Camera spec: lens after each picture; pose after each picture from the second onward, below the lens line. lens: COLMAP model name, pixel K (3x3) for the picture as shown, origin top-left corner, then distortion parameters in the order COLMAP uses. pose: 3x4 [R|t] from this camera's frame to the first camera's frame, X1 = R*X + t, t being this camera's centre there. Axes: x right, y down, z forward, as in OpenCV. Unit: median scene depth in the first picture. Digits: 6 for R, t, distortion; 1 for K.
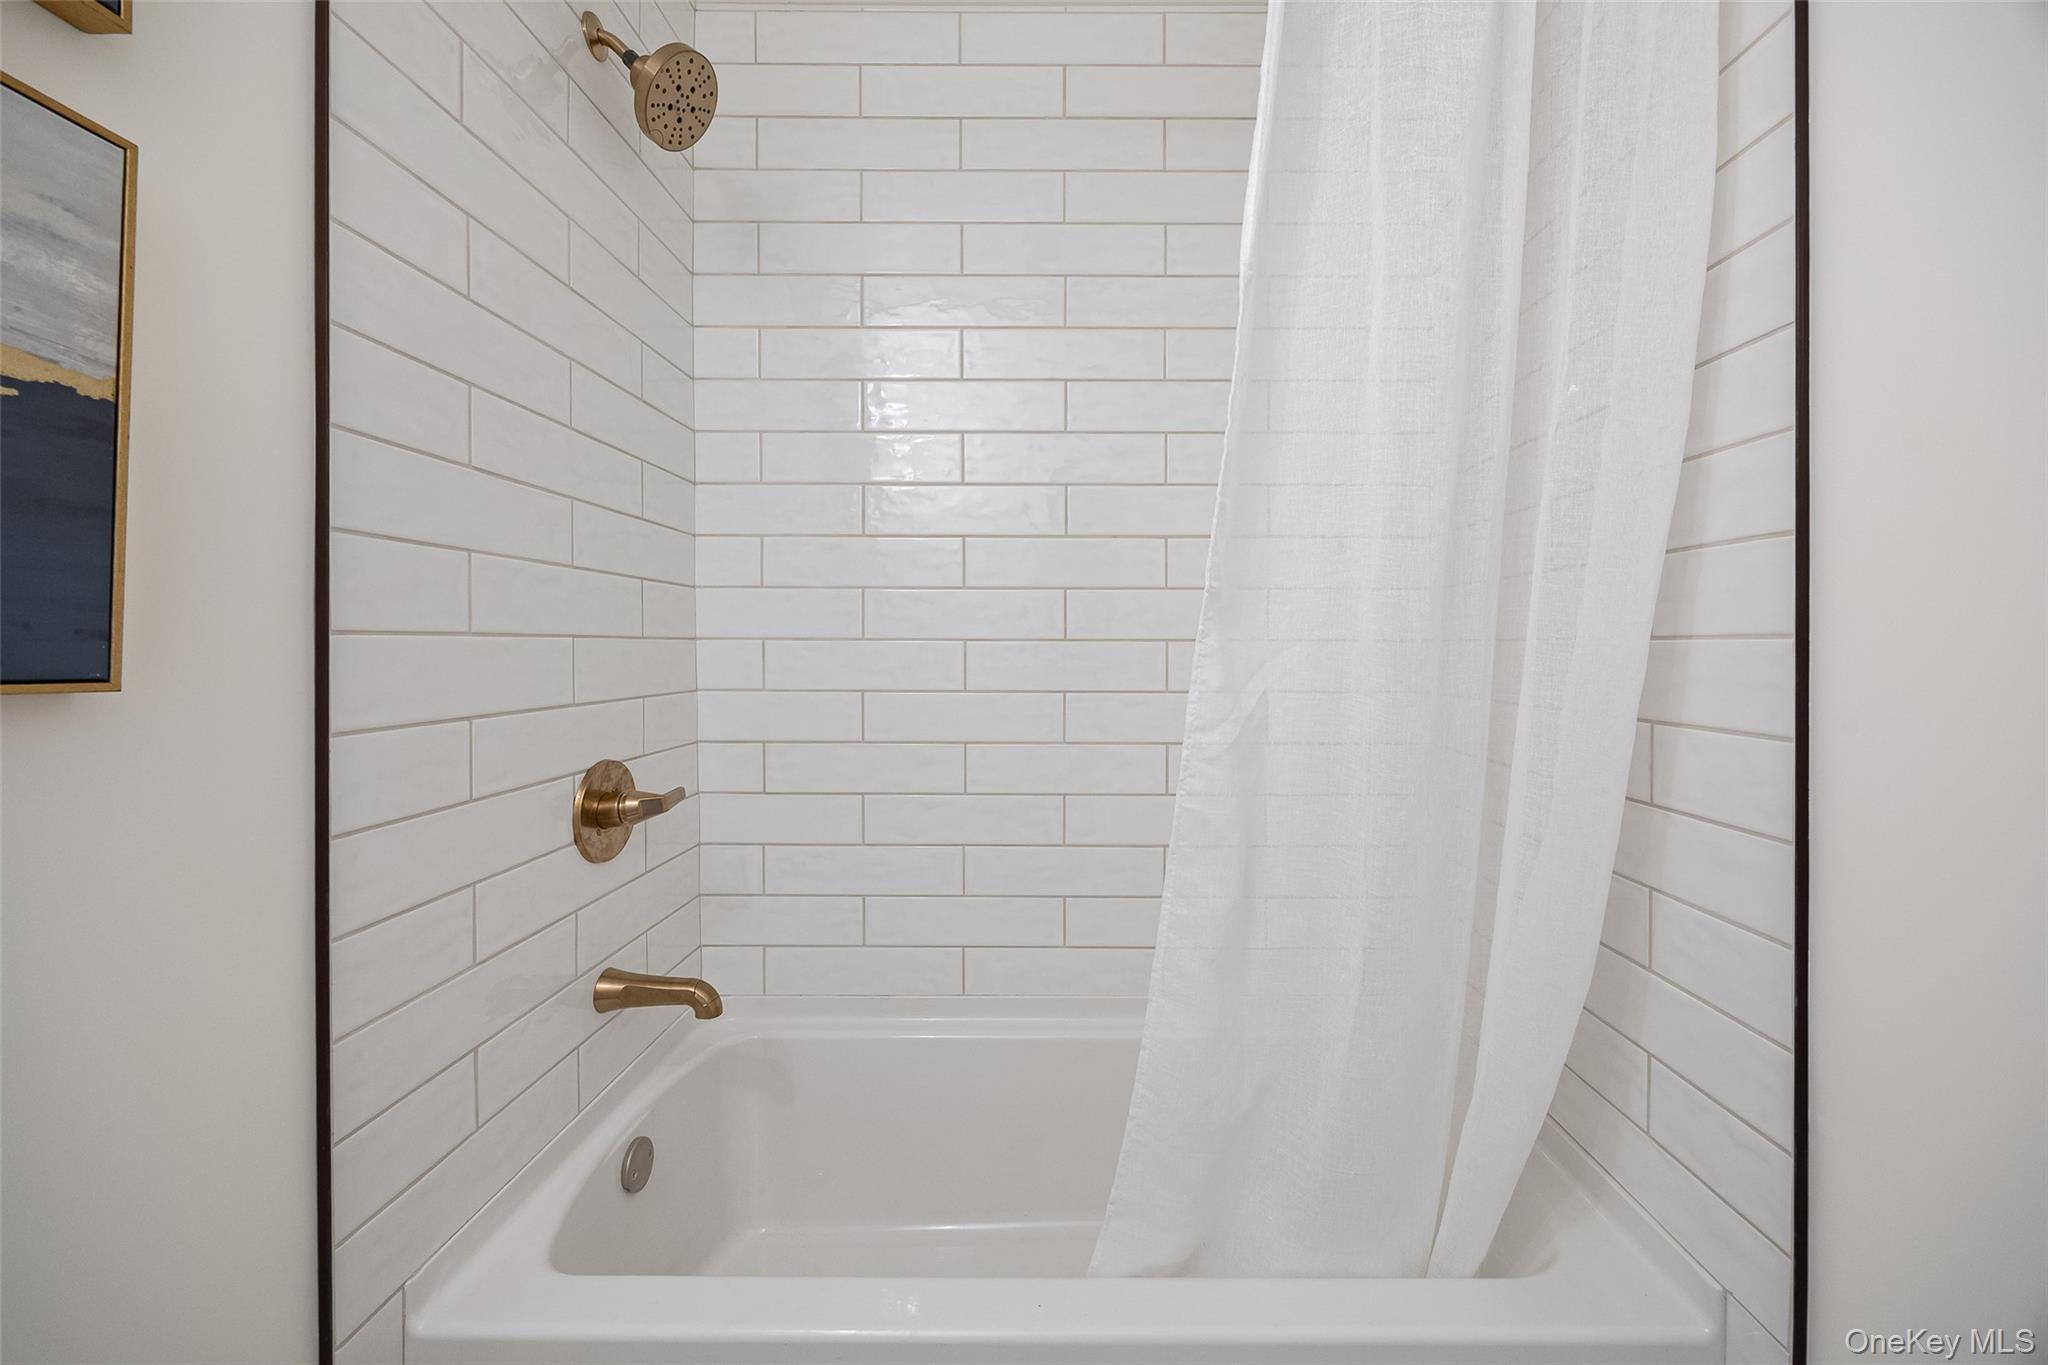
lens RADIAL K [[809.2, 0, 1031.4], [0, 809.2, 656.7], [0, 0, 1]] dist [-0.005495, 0.000558]
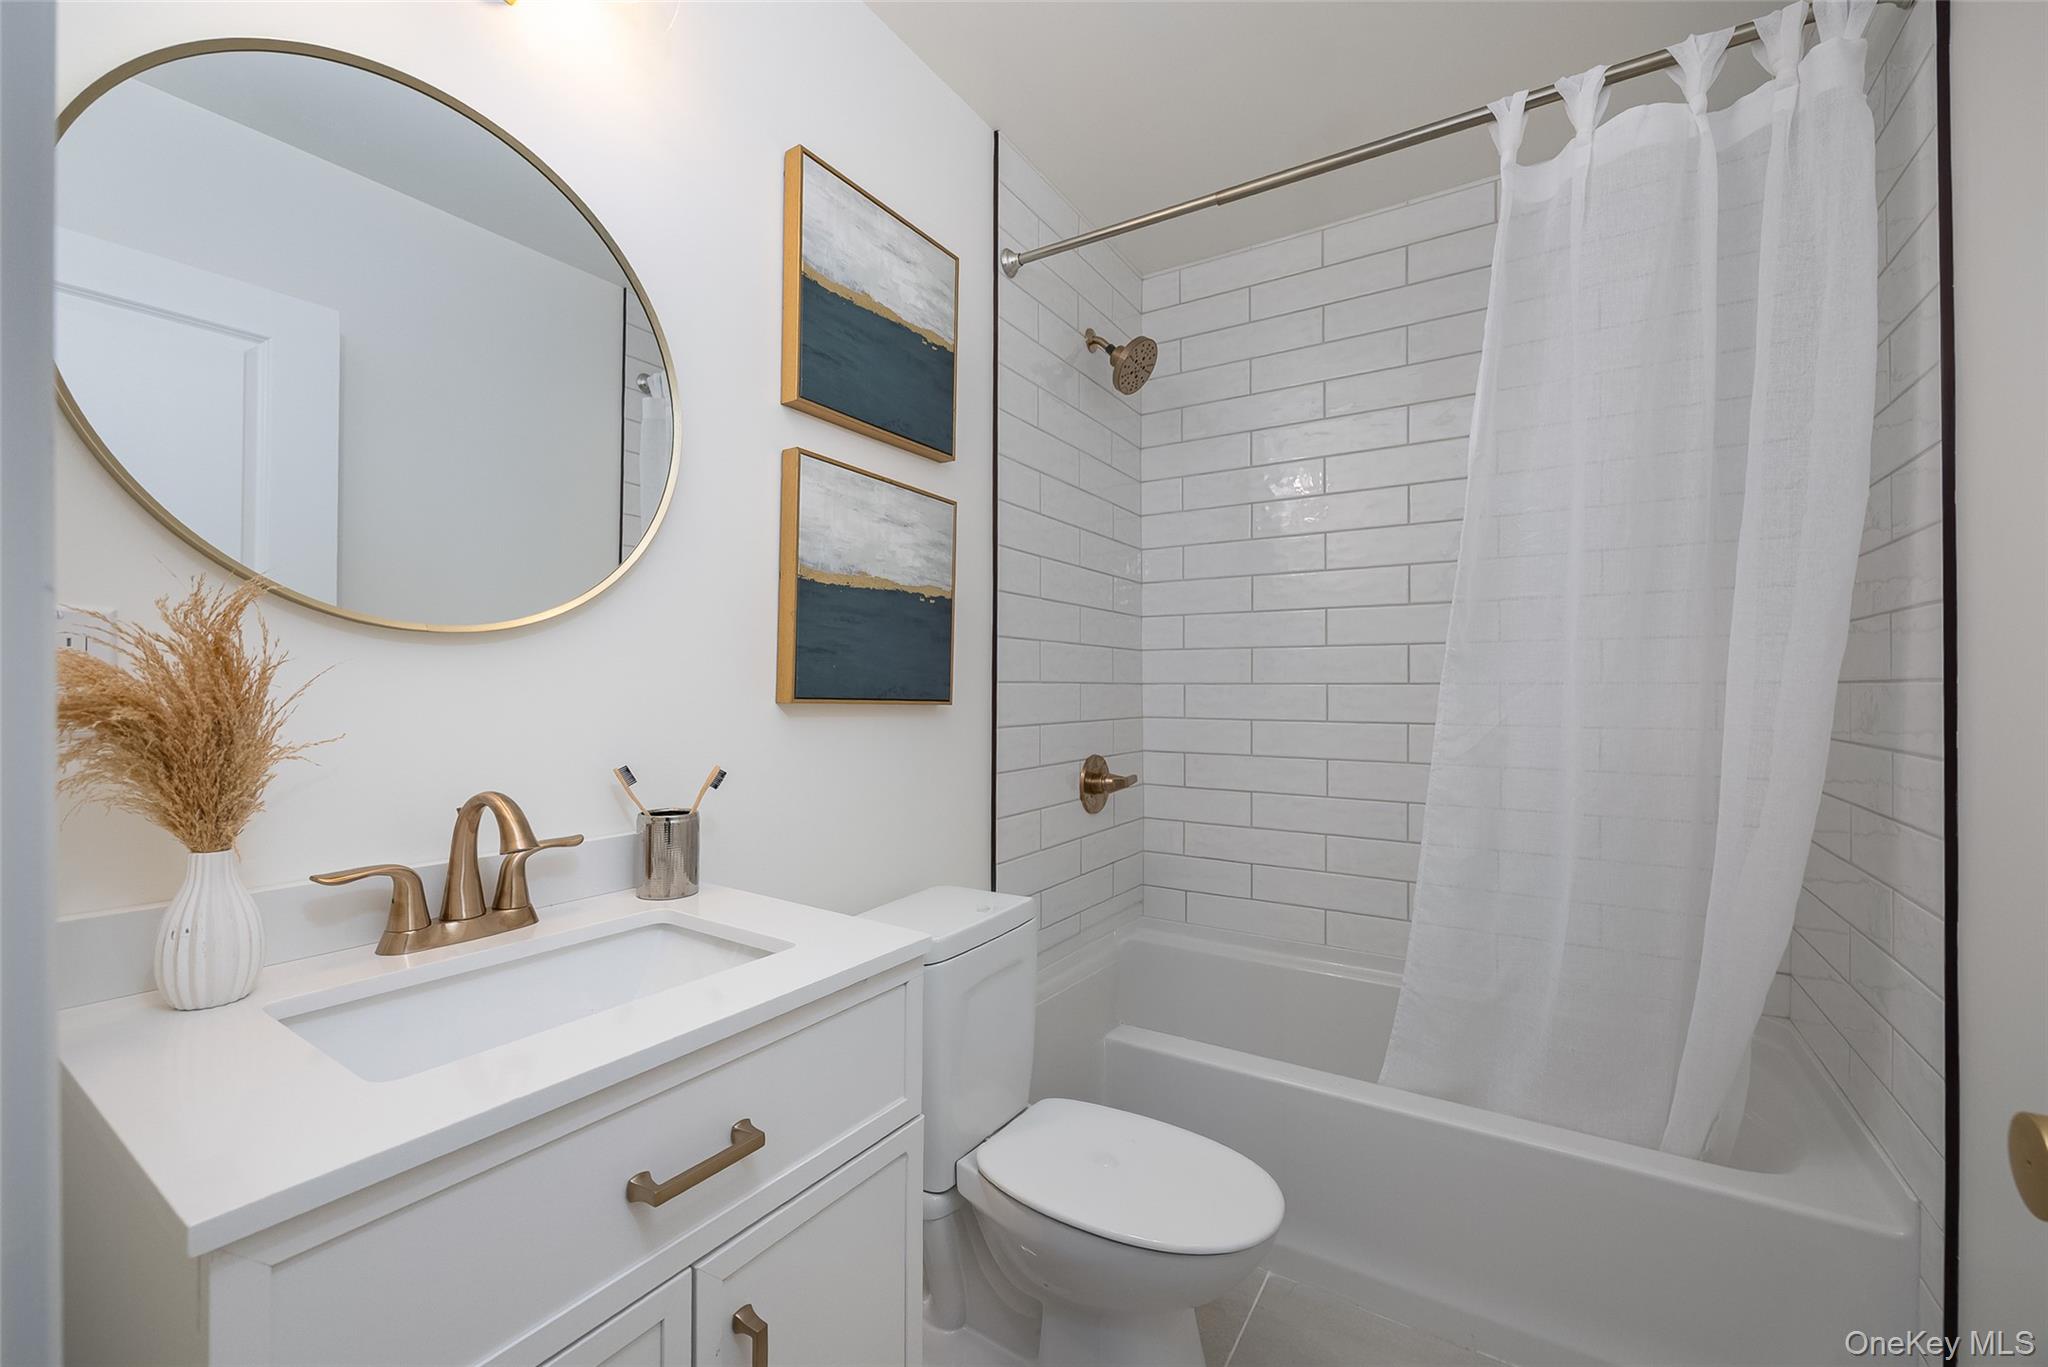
lens RADIAL K [[809.2, 0, 1025.1], [0, 809.2, 692.6], [0, 0, 1]] dist [-0.005495, 0.000558]
pose [[0.869124, 0.001155, -0.494593, 0.201264], [-0.005220, 0.999963, -0.006838, 0.007912], [0.494566, 0.008525, 0.869098, -0.587516]]
